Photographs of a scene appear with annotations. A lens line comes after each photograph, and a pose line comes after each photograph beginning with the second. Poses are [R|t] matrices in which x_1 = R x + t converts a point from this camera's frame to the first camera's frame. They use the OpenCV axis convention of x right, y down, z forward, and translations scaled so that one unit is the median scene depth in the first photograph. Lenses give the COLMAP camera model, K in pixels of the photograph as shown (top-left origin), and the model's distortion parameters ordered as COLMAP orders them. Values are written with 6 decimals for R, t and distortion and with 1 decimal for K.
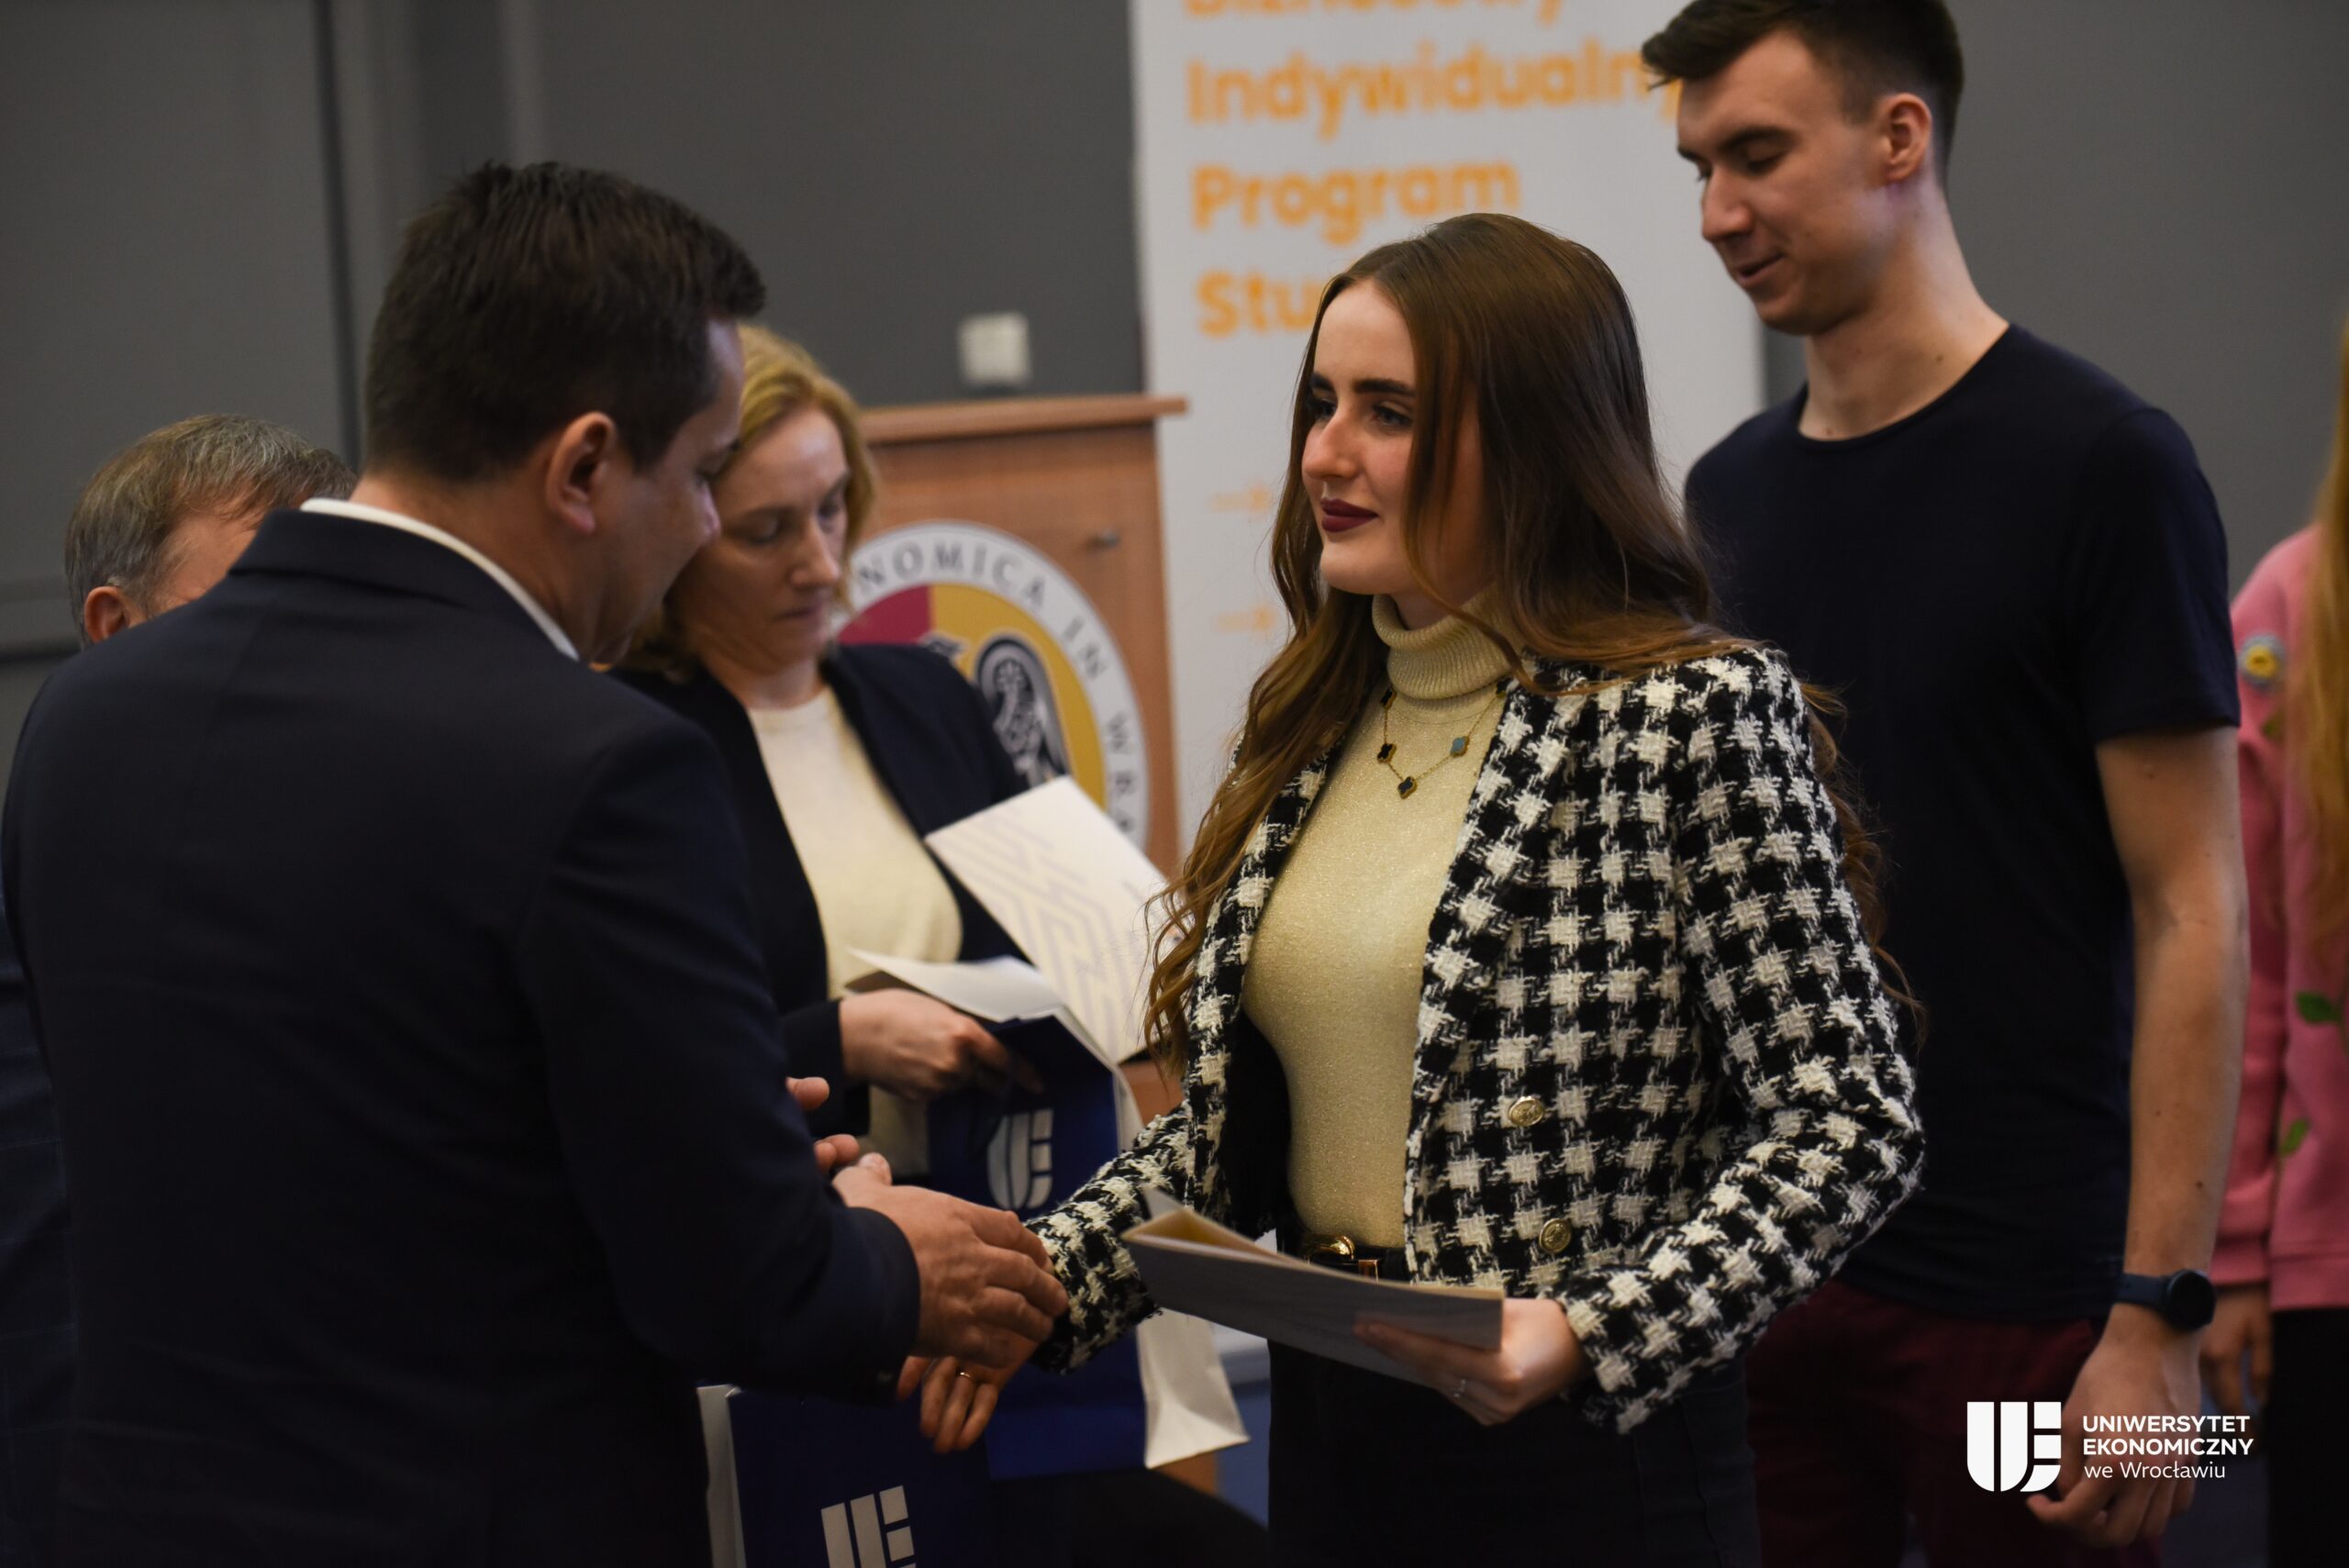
lens RADIAL K [[6423.3, 0, 1174.3], [0, 6423.3, 783.6], [0, 0, 1]] dist [-0.003148, 0.000000]
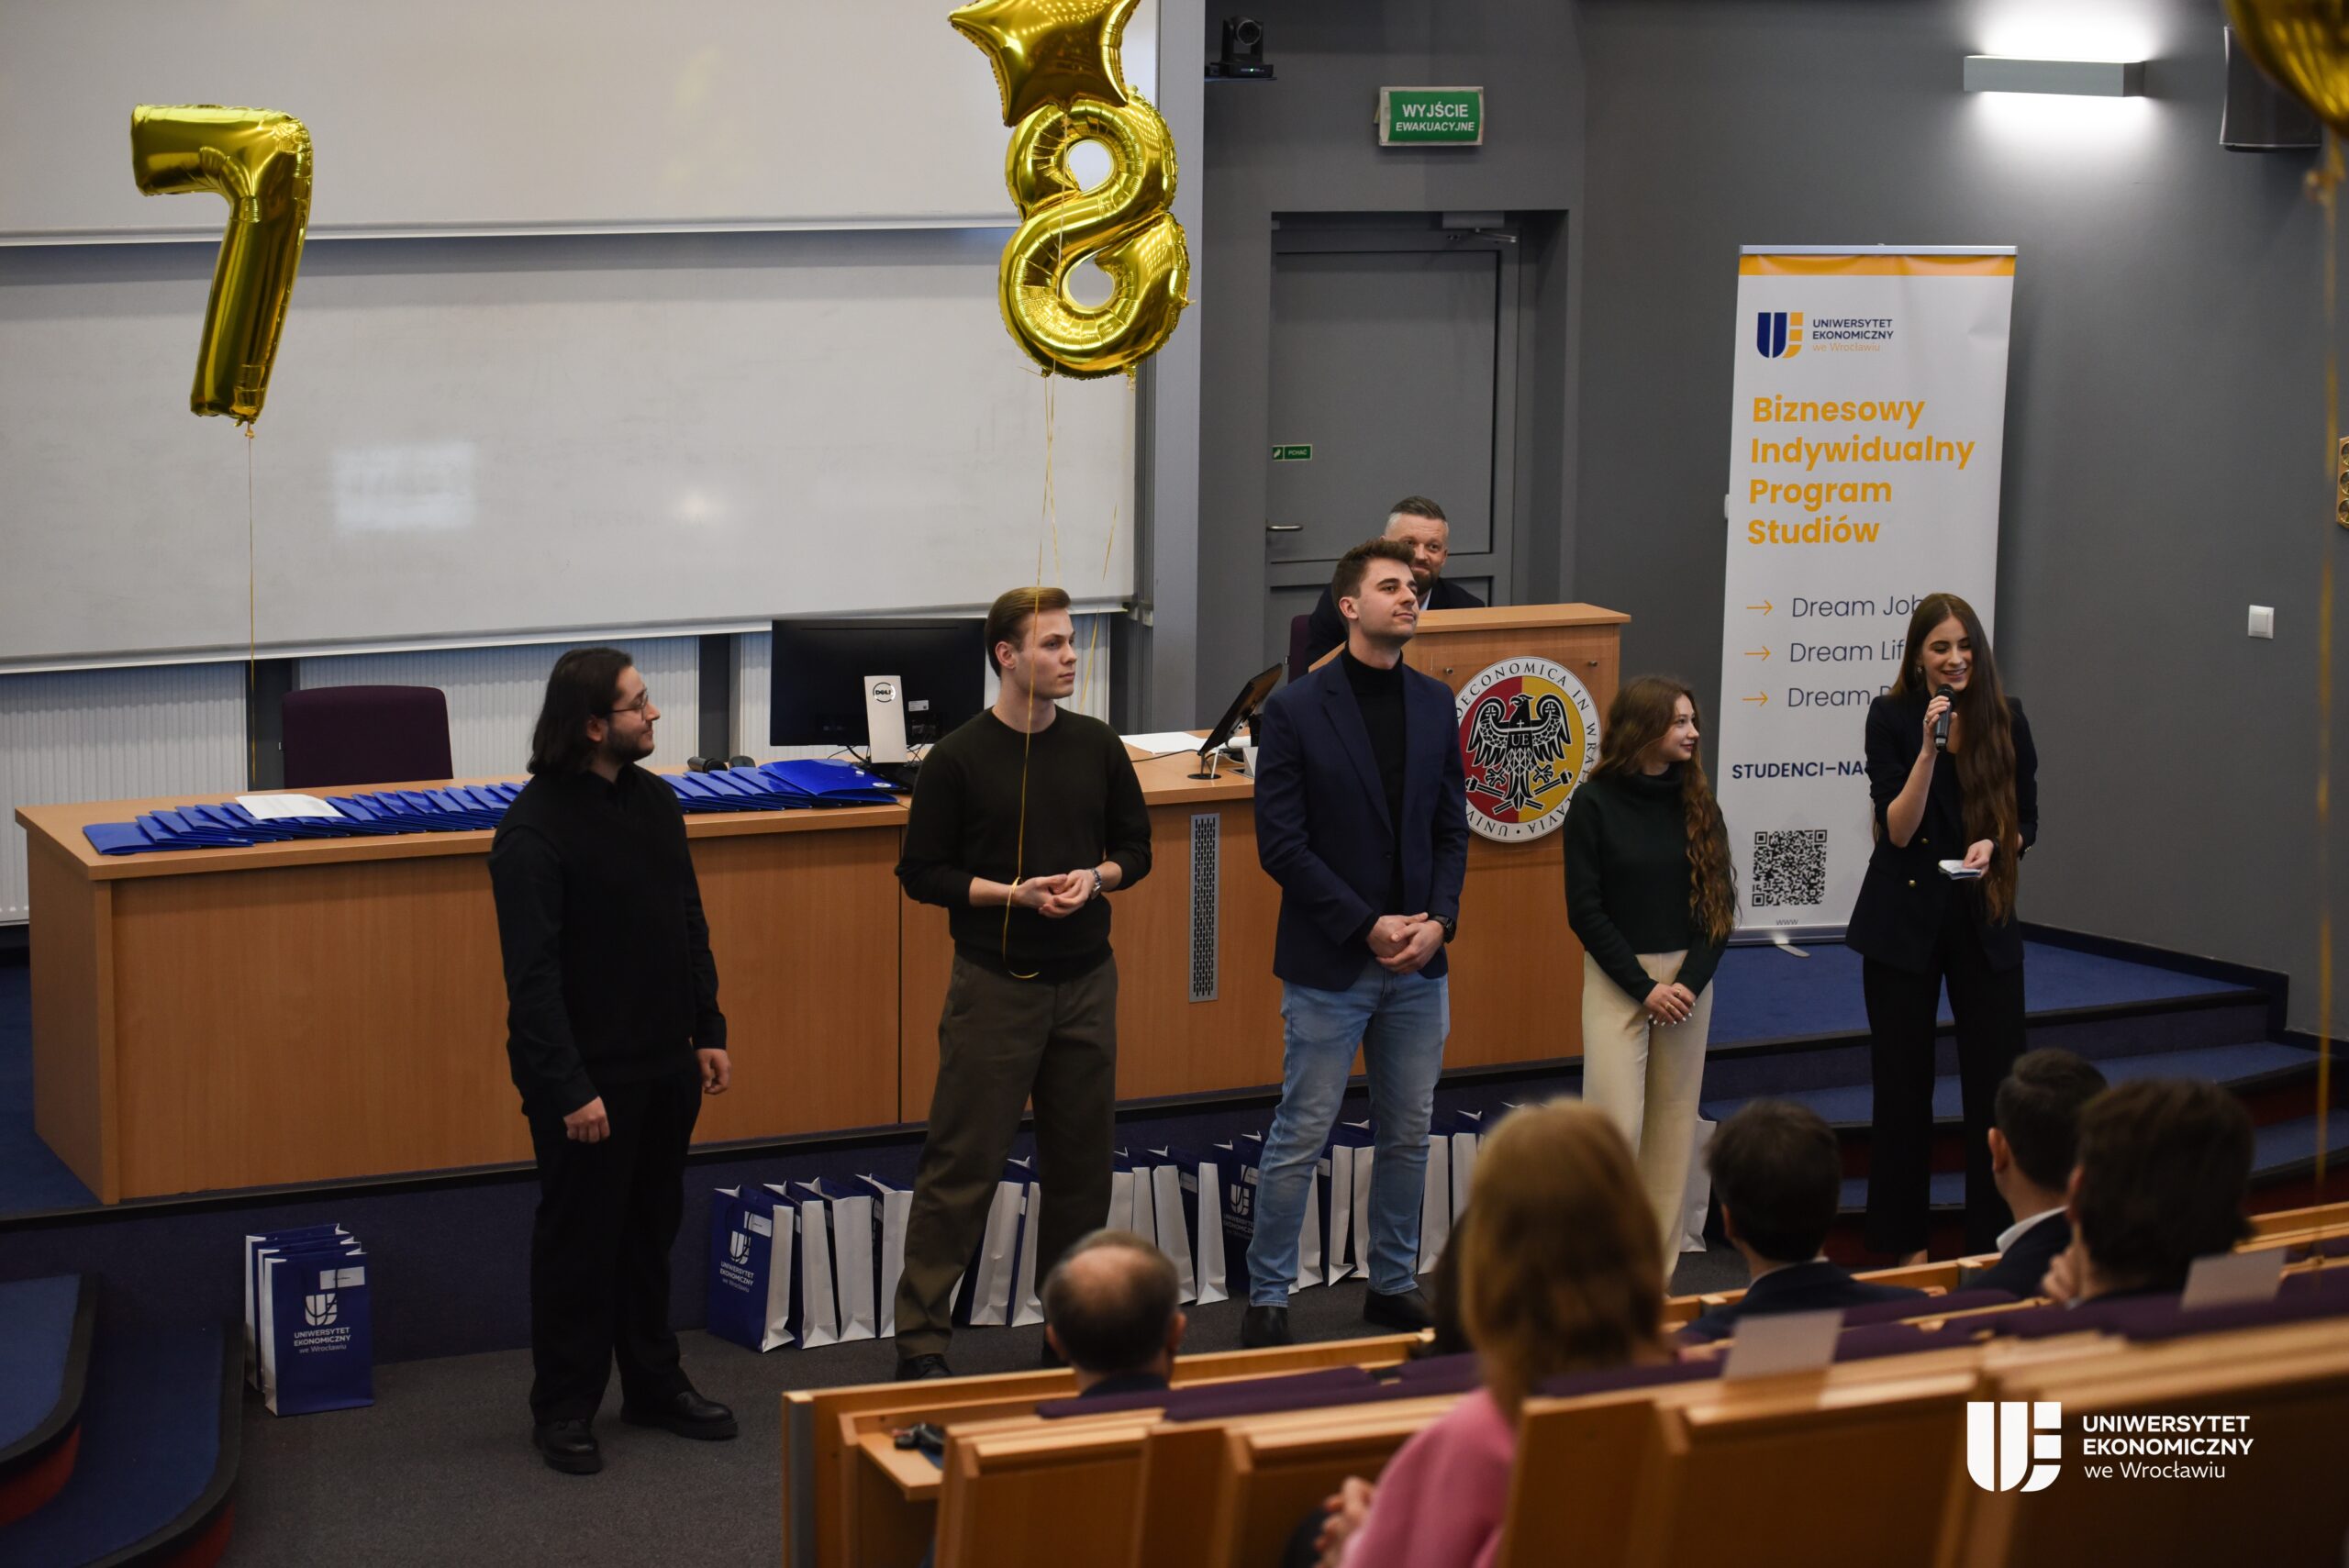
lens RADIAL K [[4748.7, 0, 1174.9], [0, 4748.7, 784.4], [0, 0, 1]] dist [-0.316576, 0.000000]
pose [[0.949469, 0.122700, -0.288882, 0.345896], [-0.096209, 0.989888, 0.104238, -0.149741], [0.298751, -0.071177, 0.951673, -0.884073]]
